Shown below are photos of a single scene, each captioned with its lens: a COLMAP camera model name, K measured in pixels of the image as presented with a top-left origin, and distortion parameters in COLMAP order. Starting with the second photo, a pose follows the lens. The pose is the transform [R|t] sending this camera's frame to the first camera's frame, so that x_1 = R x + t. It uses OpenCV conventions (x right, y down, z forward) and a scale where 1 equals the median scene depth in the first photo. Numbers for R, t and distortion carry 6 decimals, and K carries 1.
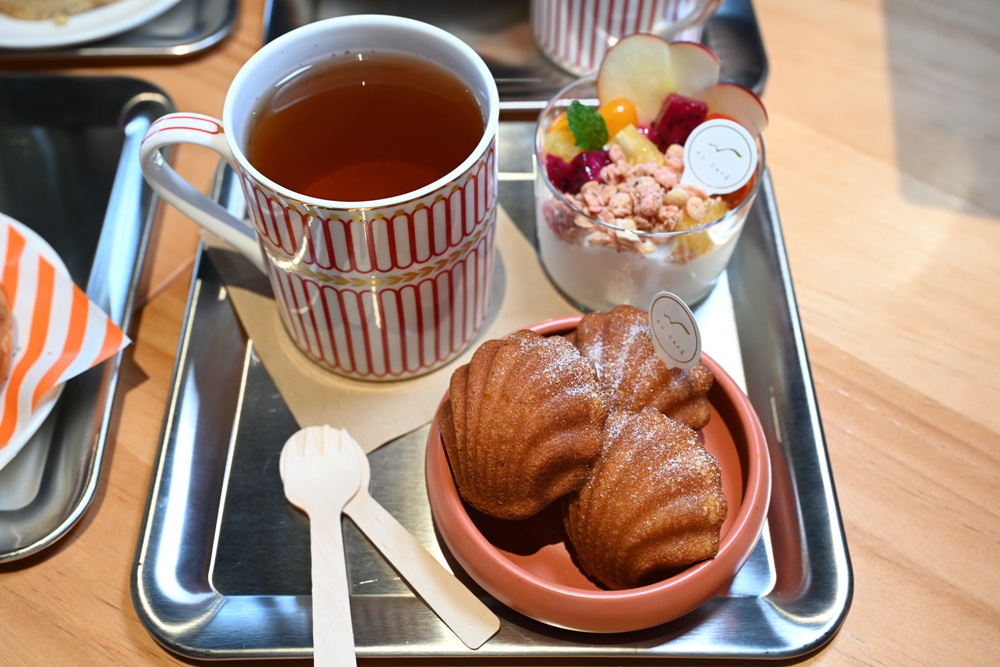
lens RADIAL K [[1024.8, 0, 501.3], [0, 1024.8, 334.6], [0, 0, 1]] dist [0.001977, 0.000000]
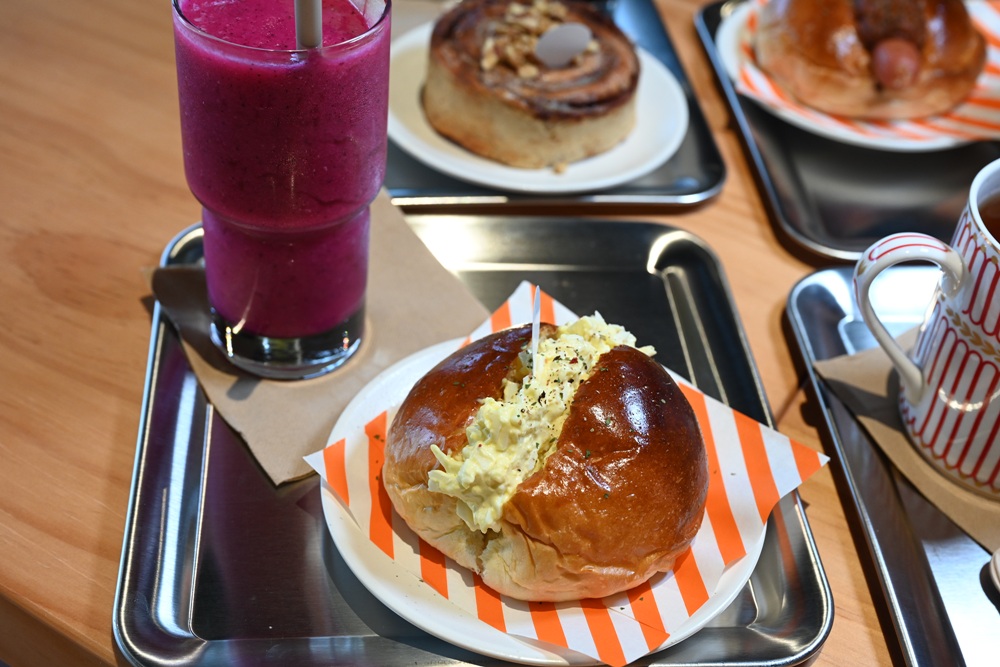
lens RADIAL K [[1353.8, 0, 498.6], [0, 1353.8, 332.7], [0, 0, 1]] dist [-0.013037, 0.000000]
pose [[0.996844, 0.006659, 0.079105, -0.801887], [0.011582, 0.973613, -0.227911, 0.187377], [-0.078536, 0.228108, 0.970463, -0.284138]]
